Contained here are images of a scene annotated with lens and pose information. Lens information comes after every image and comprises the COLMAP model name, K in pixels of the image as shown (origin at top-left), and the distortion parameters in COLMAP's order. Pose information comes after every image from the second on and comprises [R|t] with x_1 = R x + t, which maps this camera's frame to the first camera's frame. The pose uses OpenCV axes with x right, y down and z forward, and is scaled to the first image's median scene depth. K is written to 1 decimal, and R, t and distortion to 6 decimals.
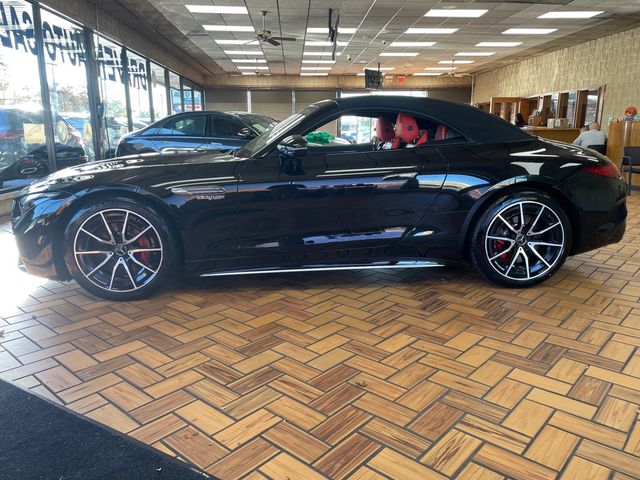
lens RADIAL K [[481.8, 0, 320.0], [0, 481.8, 240.0], [0, 0, 1]] dist [0.075385, -0.101886]
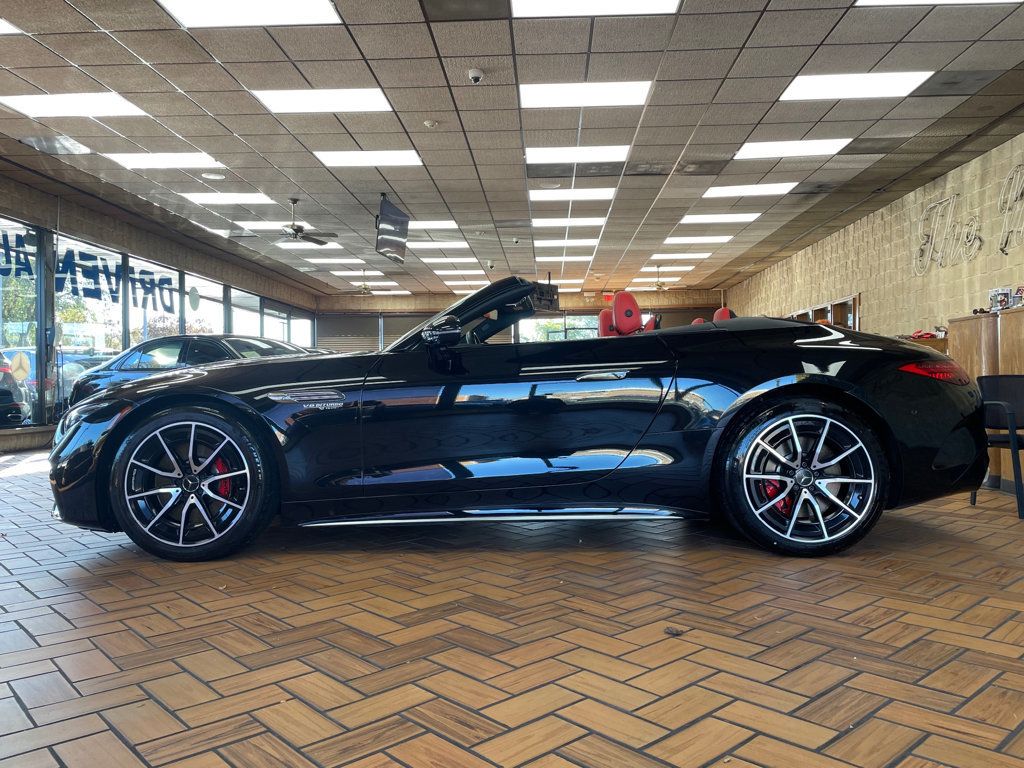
lens RADIAL K [[770.8, 0, 512.0], [0, 770.8, 384.0], [0, 0, 1]] dist [0.075385, -0.101886]
pose [[0.994761, -0.005938, -0.102056, 0.252710], [-0.016809, 0.975224, -0.220582, 0.027185], [0.100838, 0.221142, 0.970014, 0.002565]]
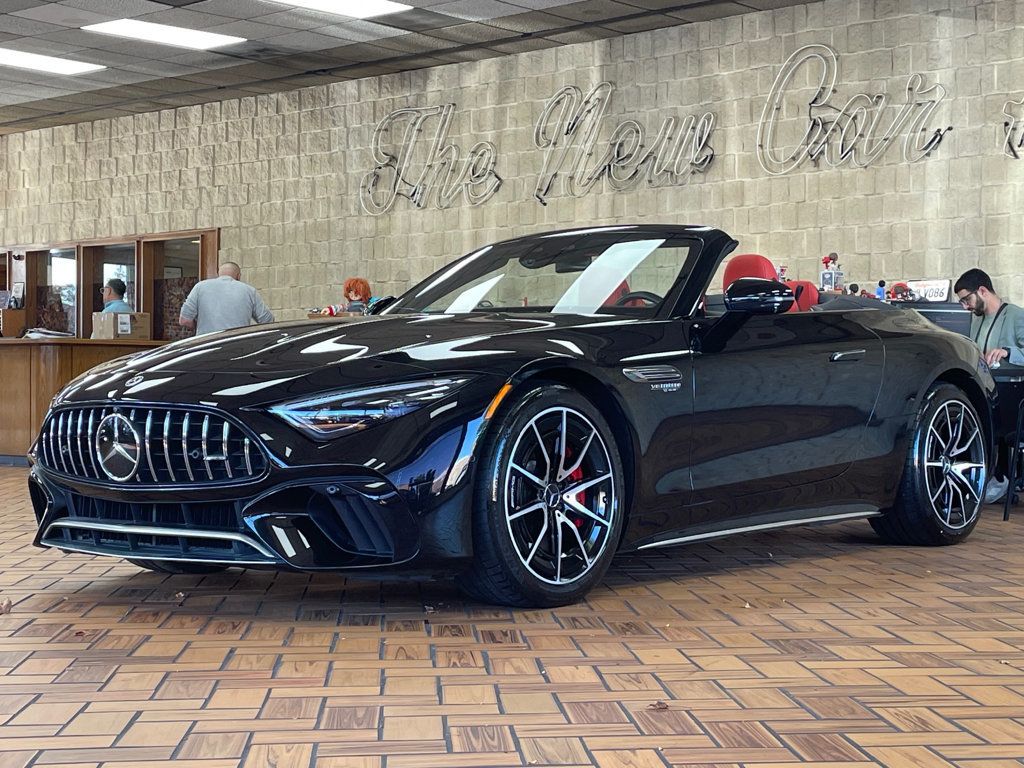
lens RADIAL K [[1744.3, 0, 512.0], [0, 1744.3, 384.0], [0, 0, 1]] dist [0.120437, -0.205202]
pose [[0.691148, 0.006536, 0.722684, -0.232276], [0.155908, 0.975066, -0.157924, 0.043215], [-0.705696, 0.221821, 0.672895, -0.025408]]
